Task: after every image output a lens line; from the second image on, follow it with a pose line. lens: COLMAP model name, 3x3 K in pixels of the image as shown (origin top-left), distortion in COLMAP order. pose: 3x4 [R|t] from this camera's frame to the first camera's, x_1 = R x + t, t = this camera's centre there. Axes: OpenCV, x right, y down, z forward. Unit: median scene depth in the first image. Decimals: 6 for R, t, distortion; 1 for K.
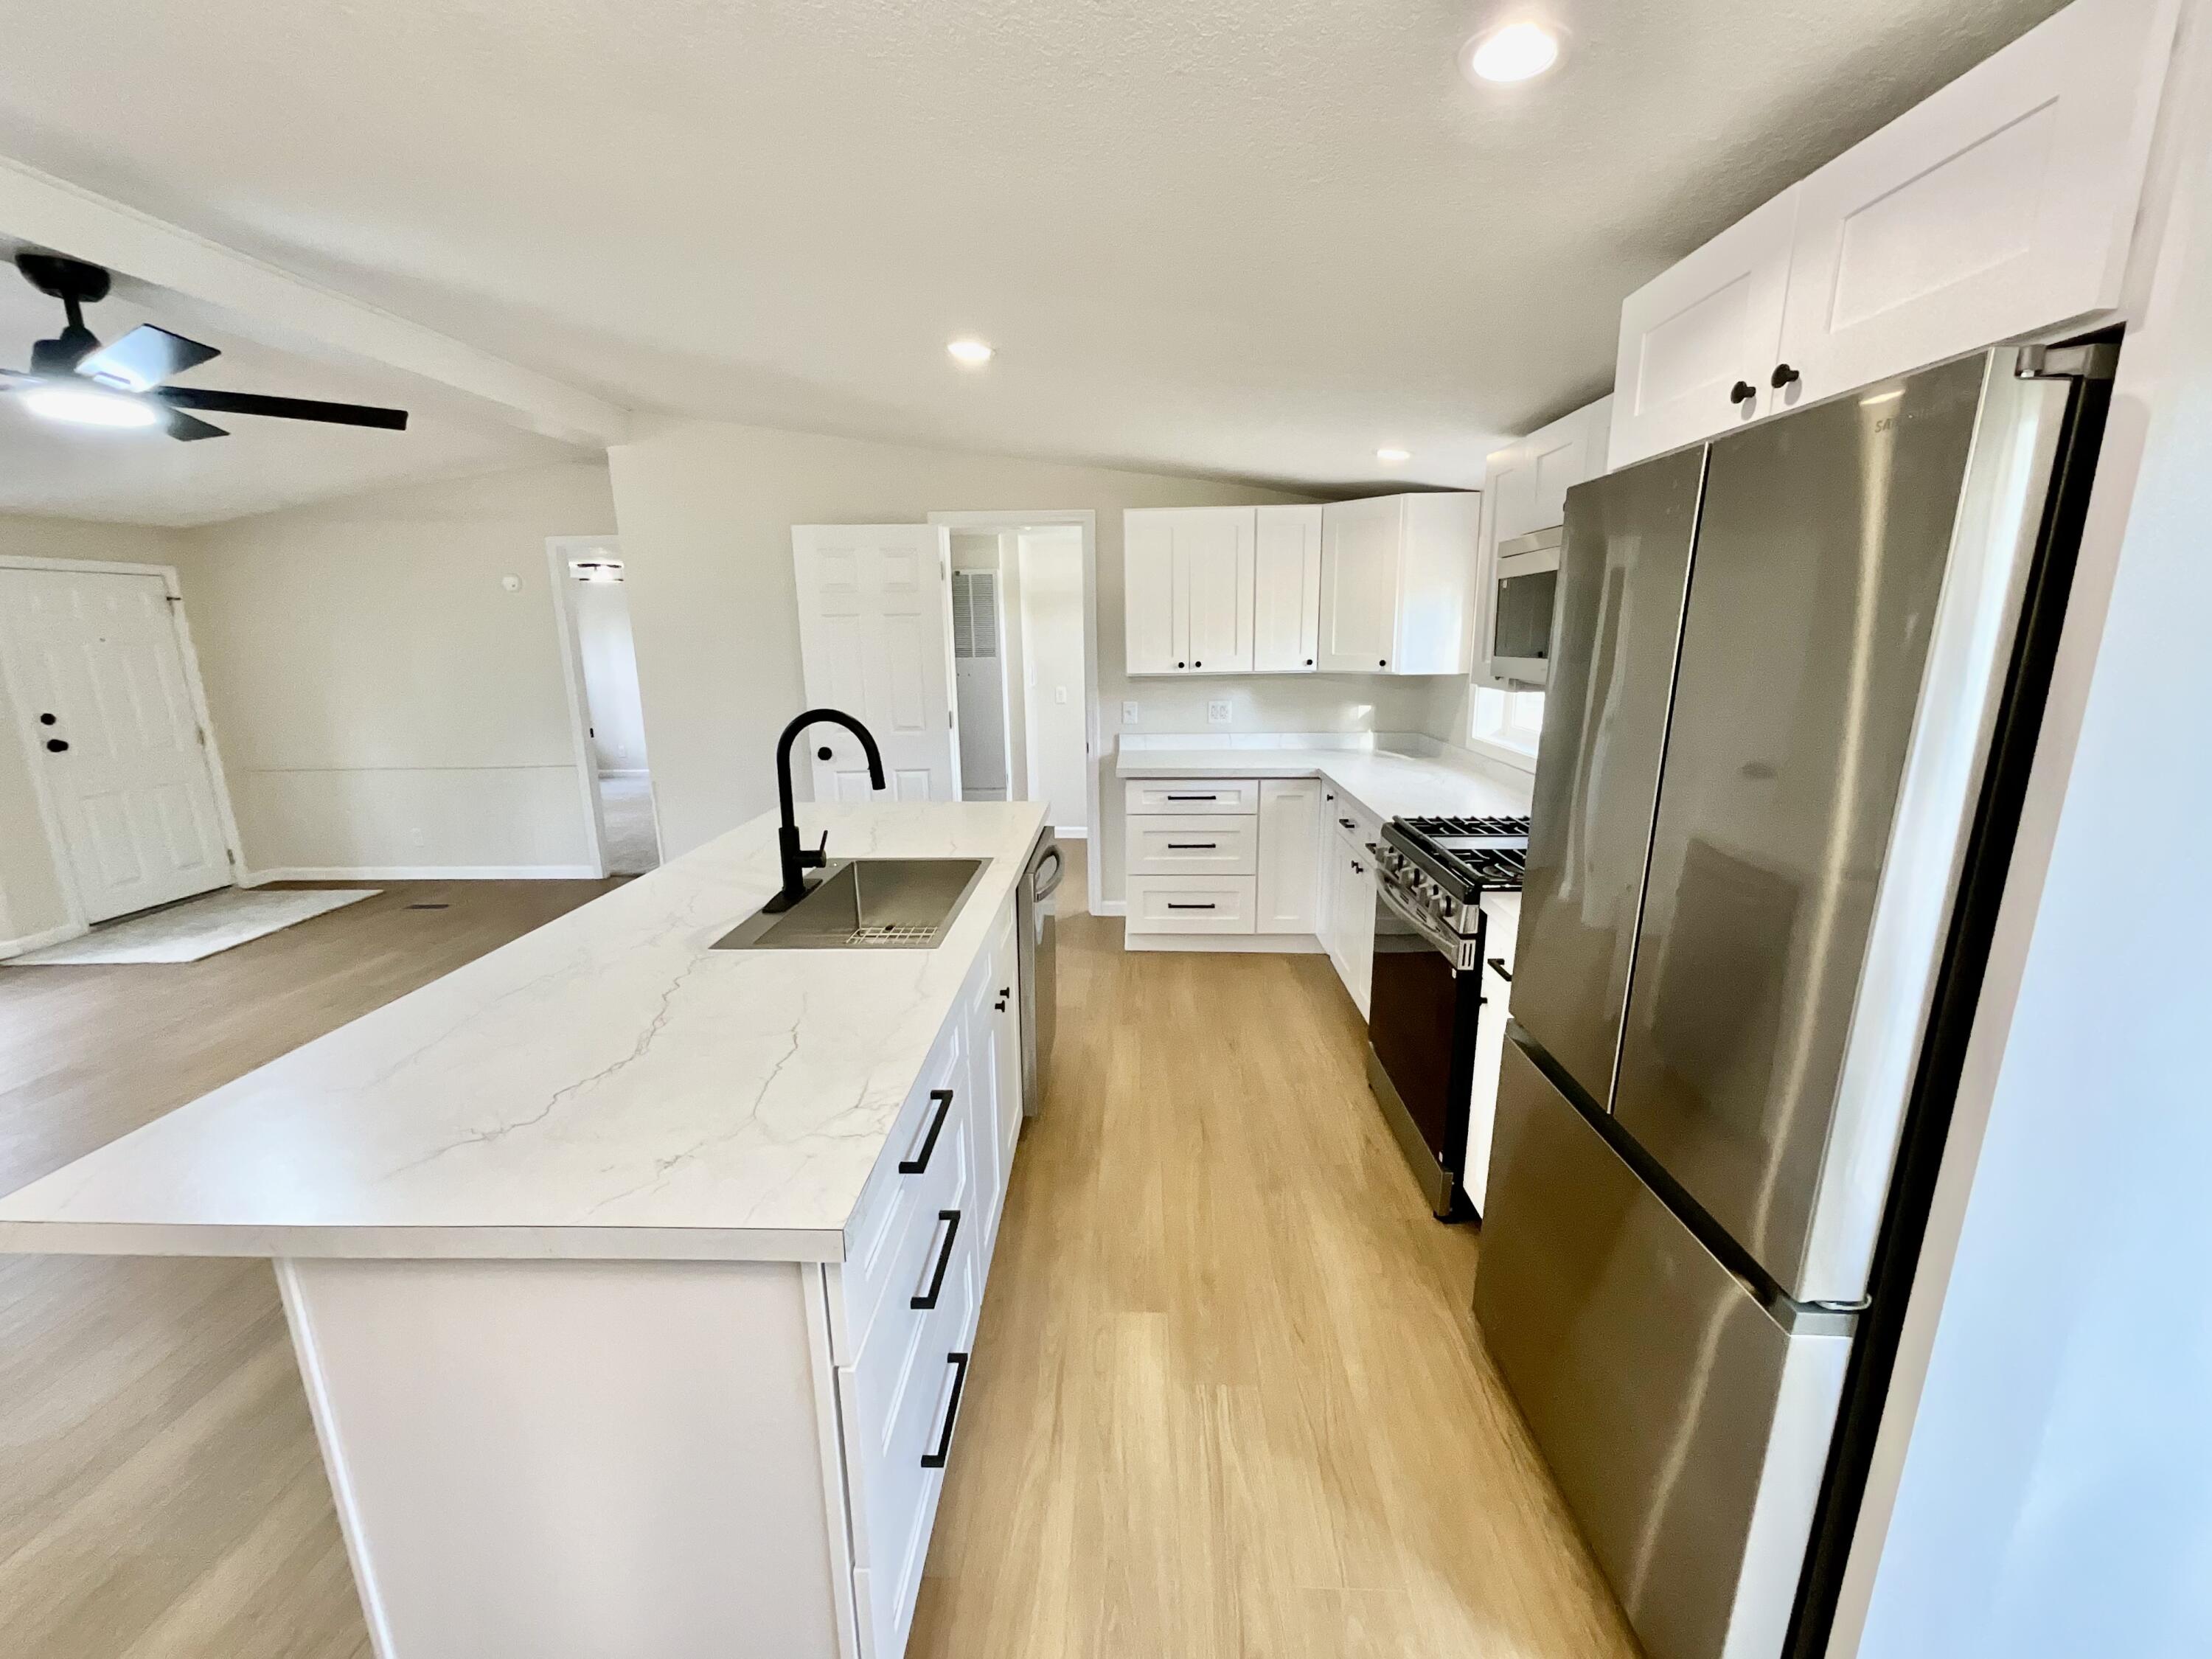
lens RADIAL K [[896.0, 0, 1108.5], [0, 896.0, 824.1], [0, 0, 1]] dist [-0.001094, -0.000537]
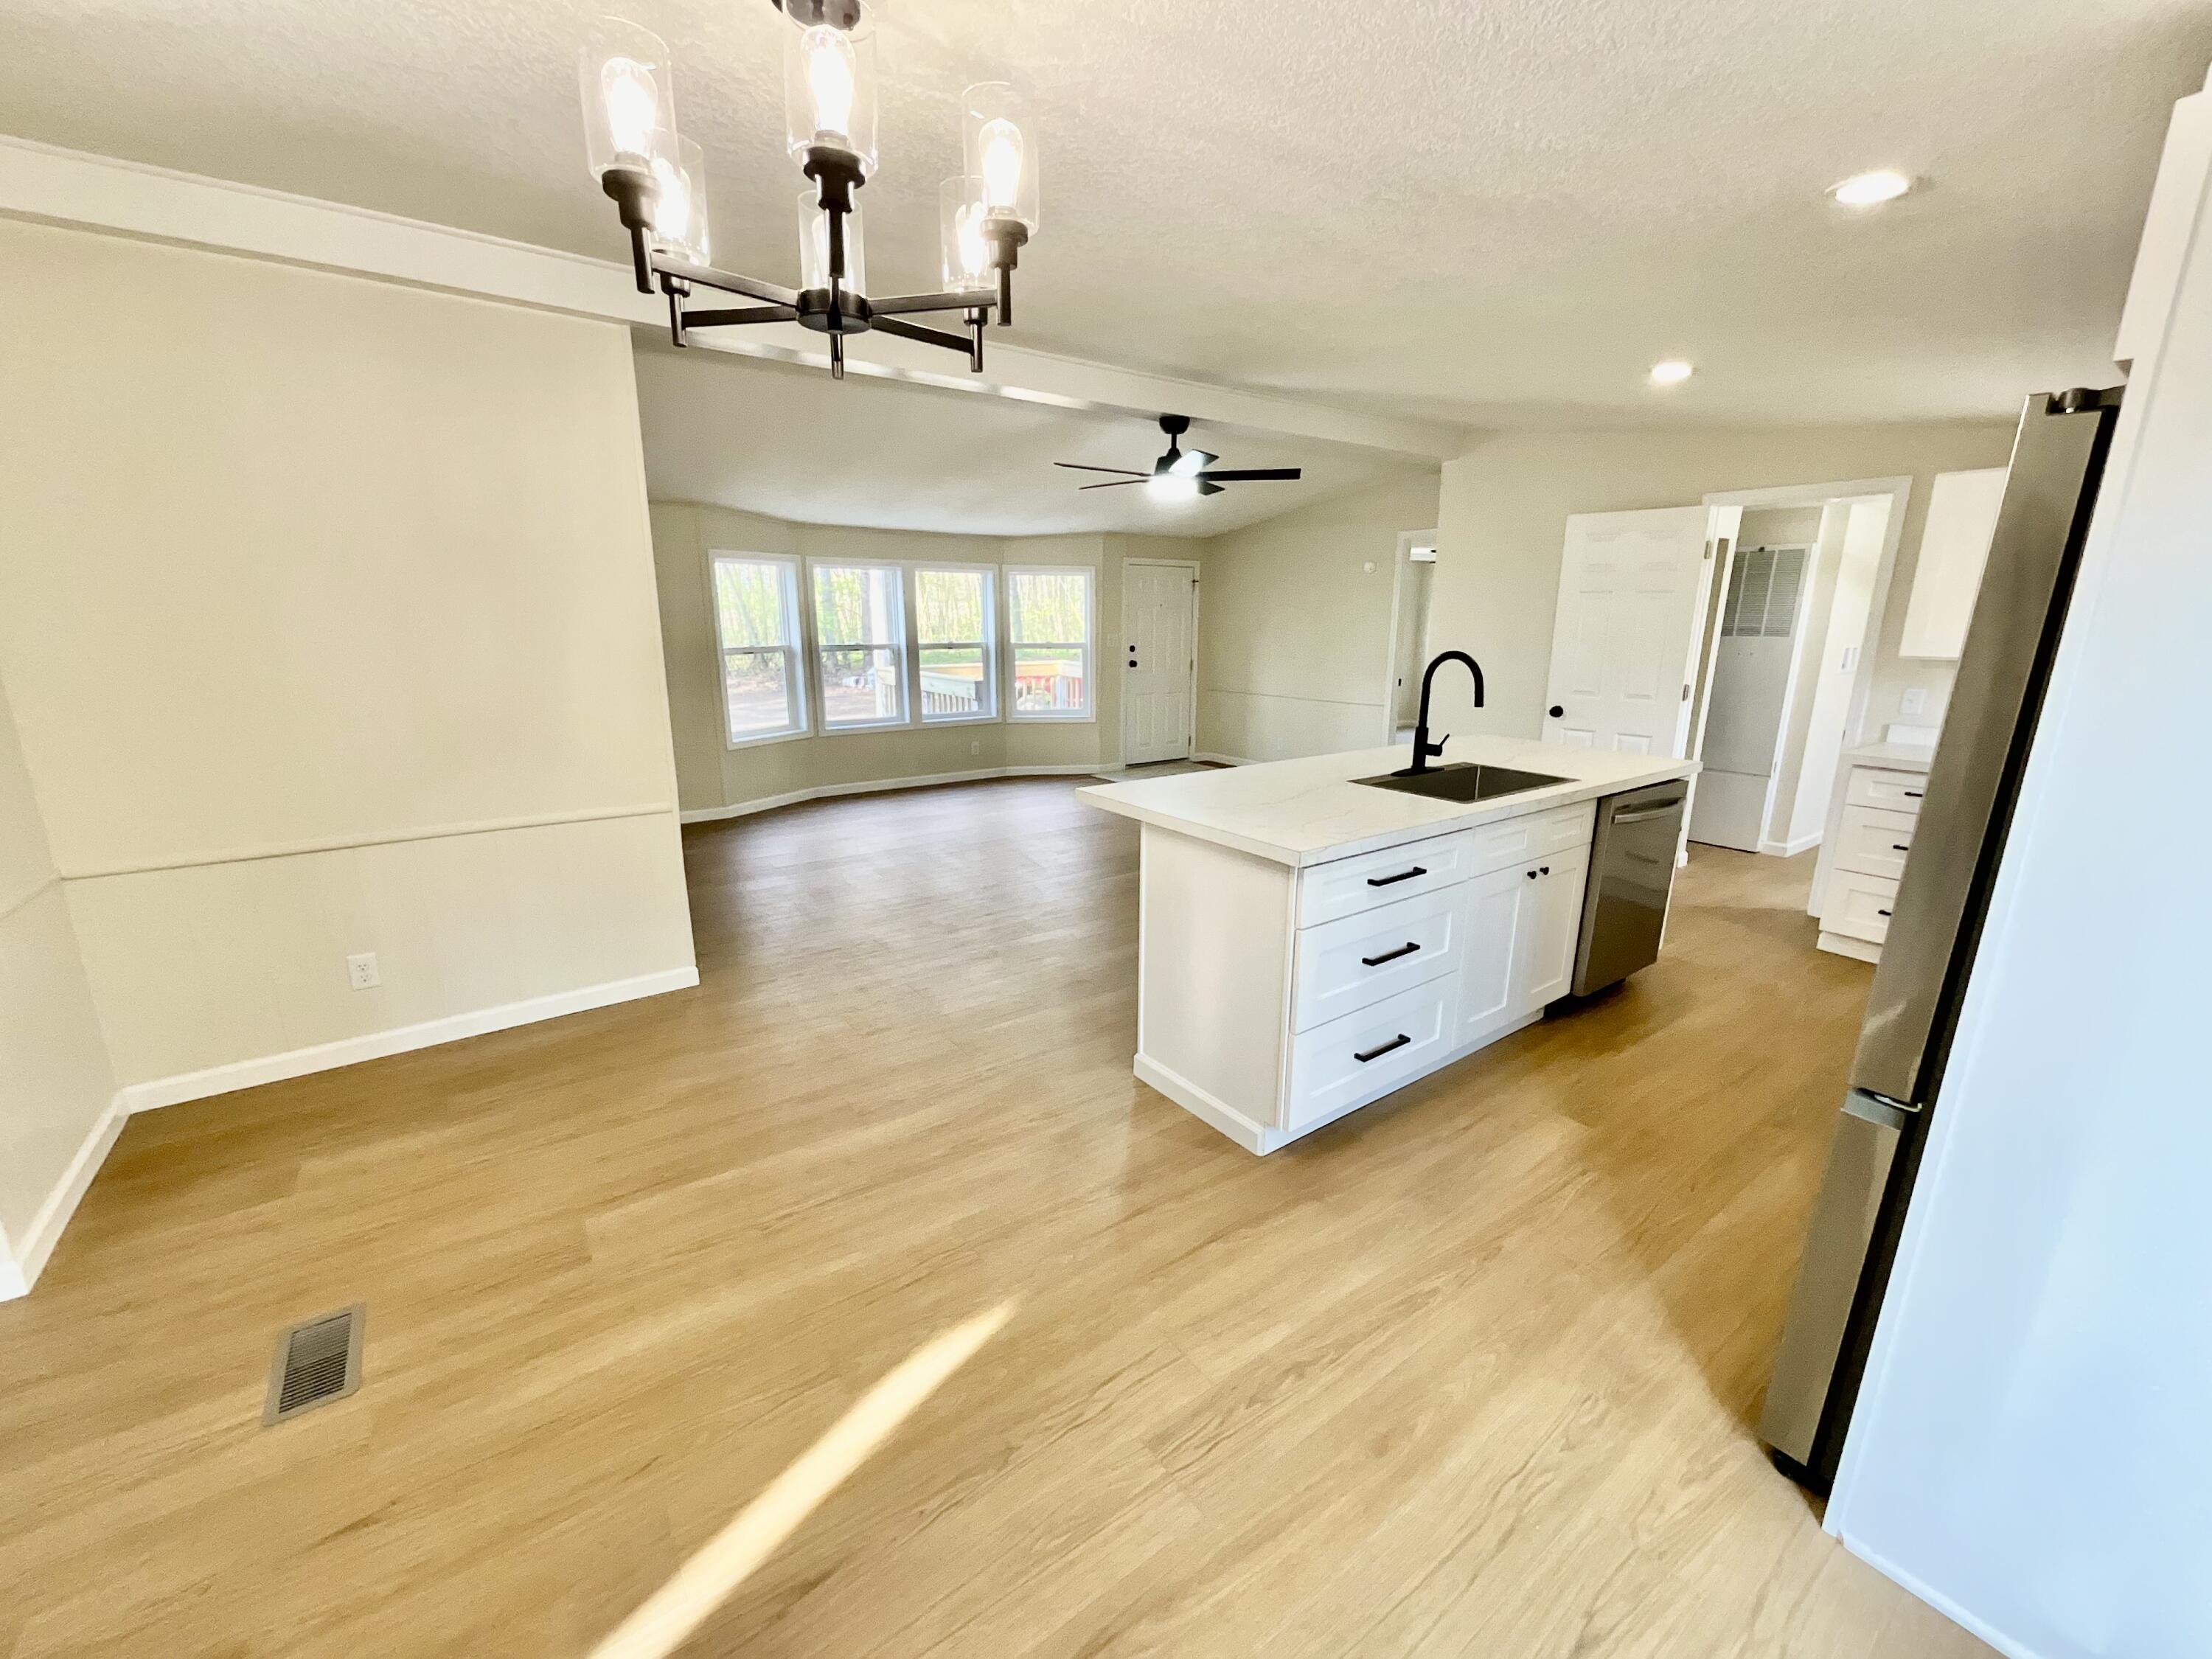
lens RADIAL K [[896.0, 0, 1108.5], [0, 896.0, 824.1], [0, 0, 1]] dist [-0.001094, -0.000537]
pose [[0.621063, 0.198262, -0.758270, 0.258341], [-0.181430, 0.977565, 0.107000, 0.050272], [0.762473, 0.071119, 0.643100, -0.200599]]
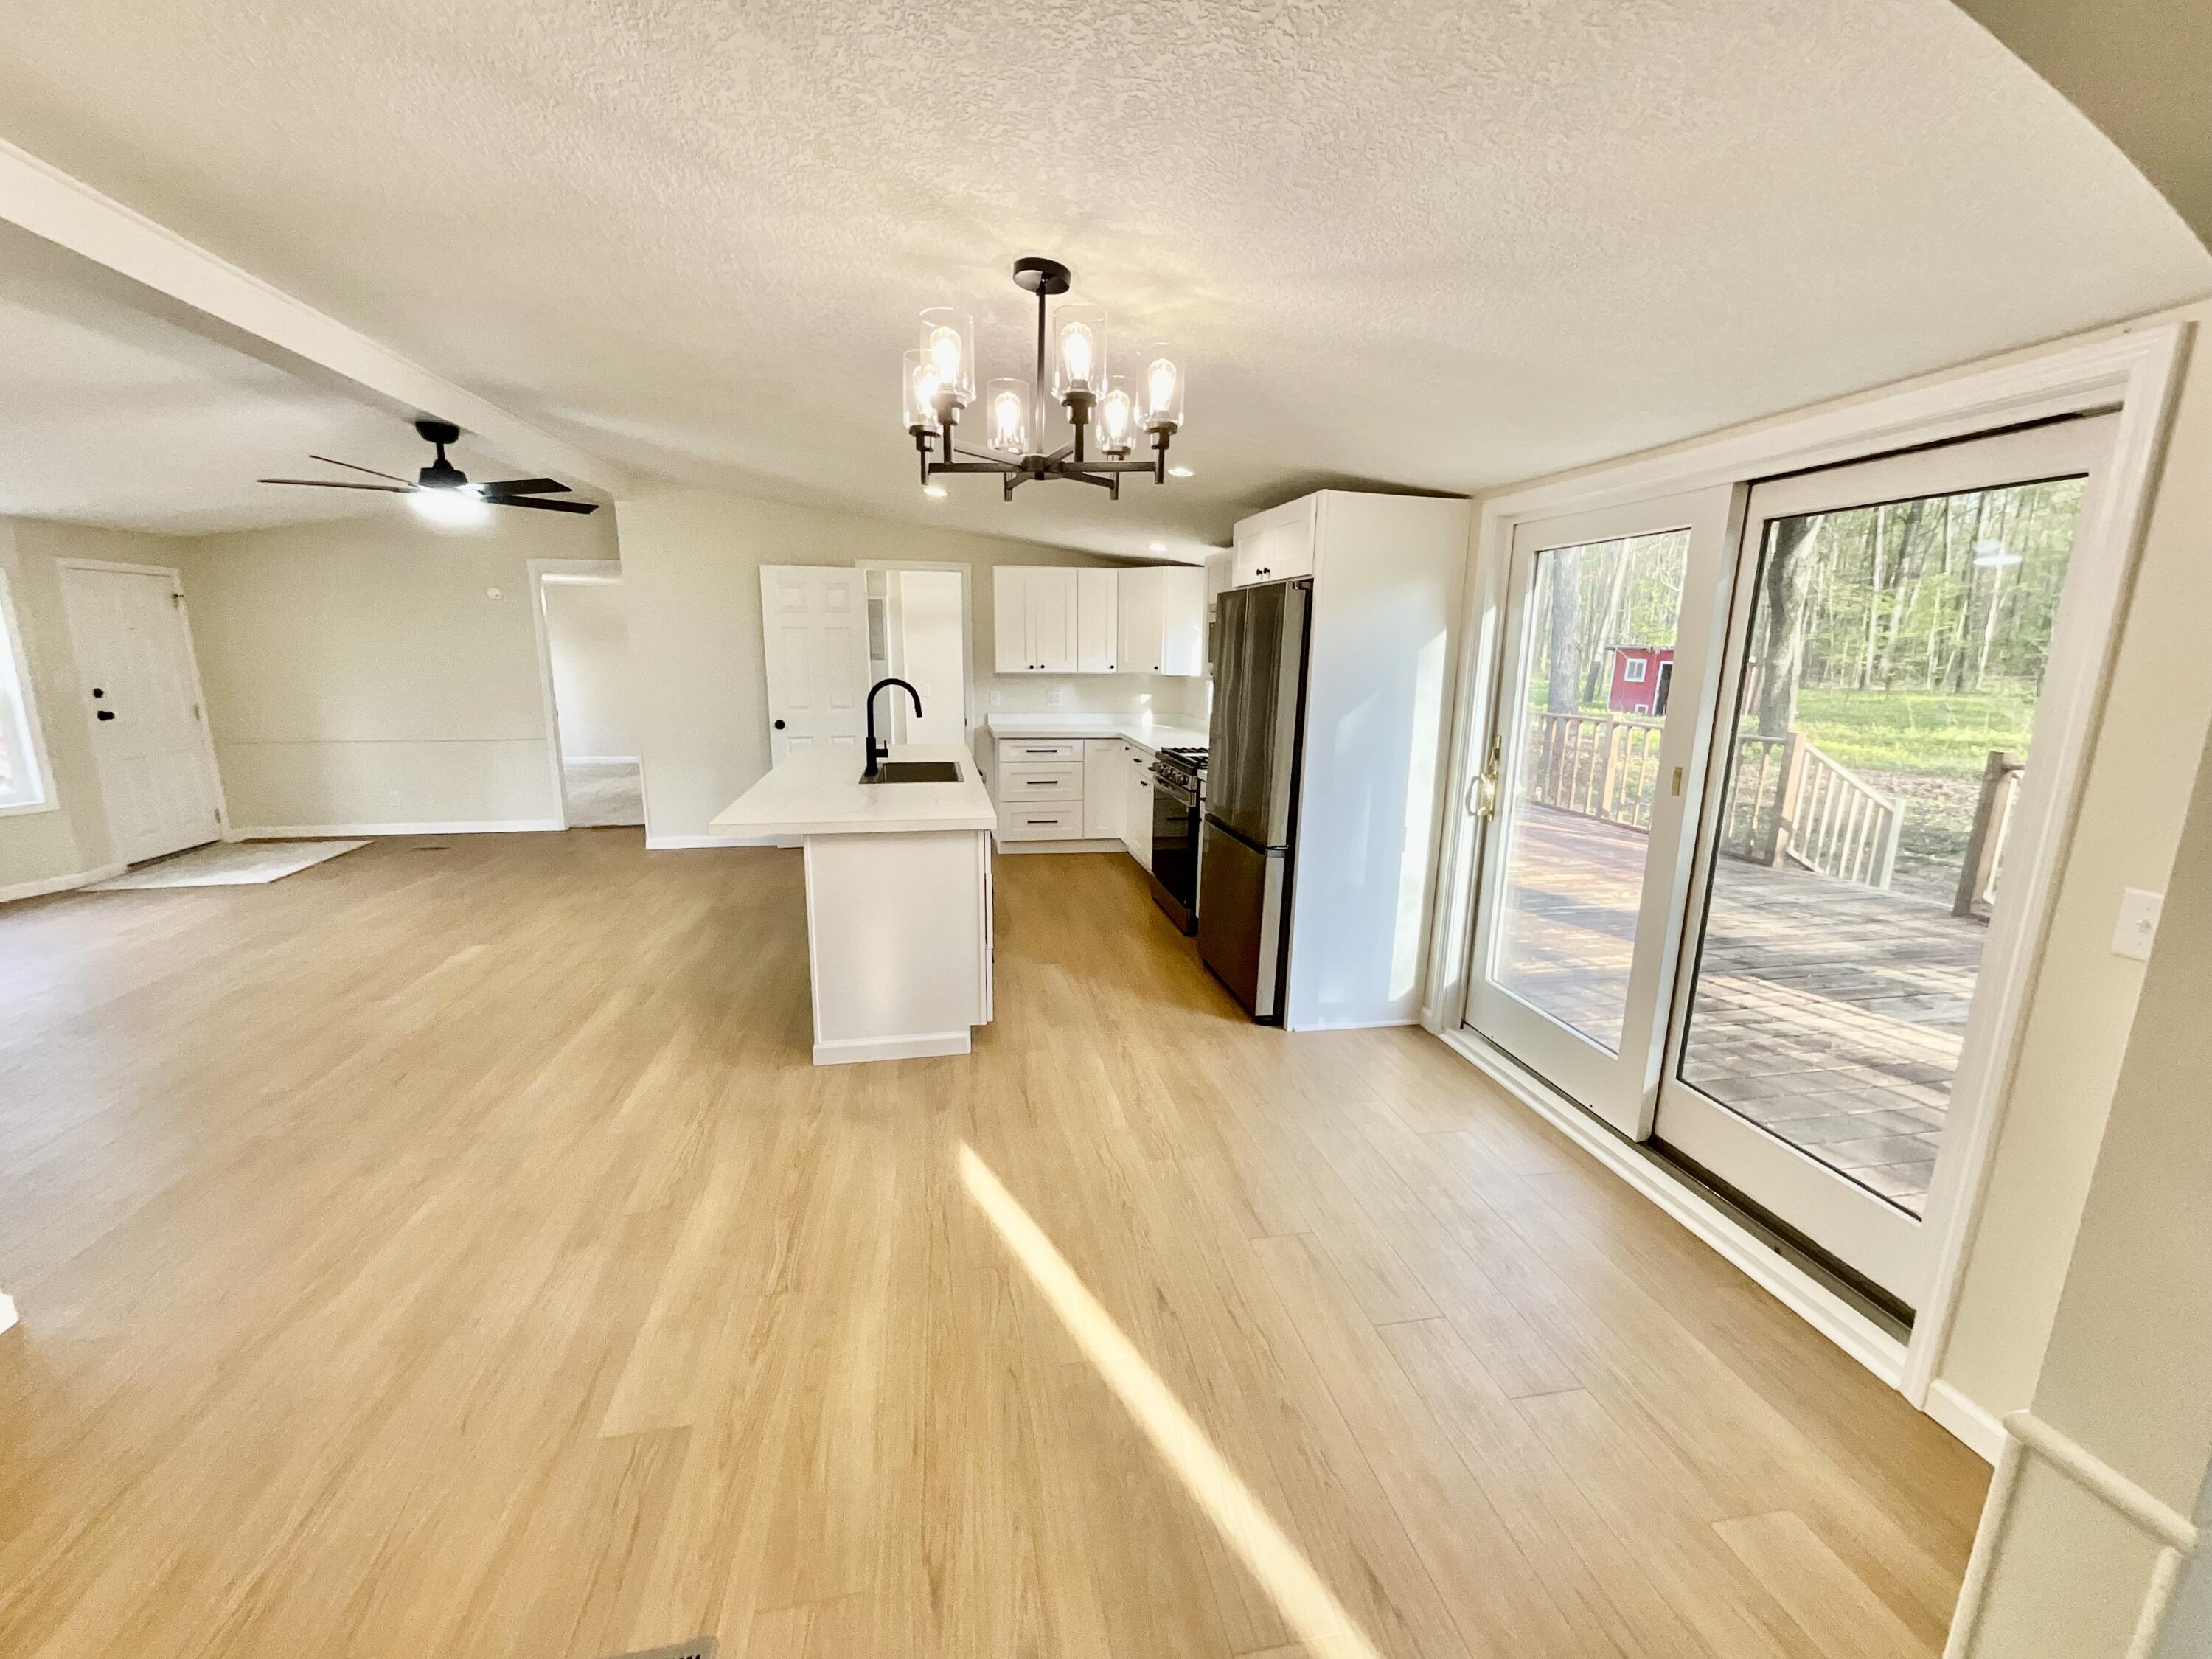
lens RADIAL K [[891.8, 0, 1113.0], [0, 891.8, 819.7], [0, 0, 1]] dist [-0.002954, -0.000178]
pose [[0.973160, -0.018791, 0.229361, -0.145885], [0.023042, 0.999609, -0.015866, 0.118316], [-0.228973, 0.020725, 0.973212, -0.546564]]
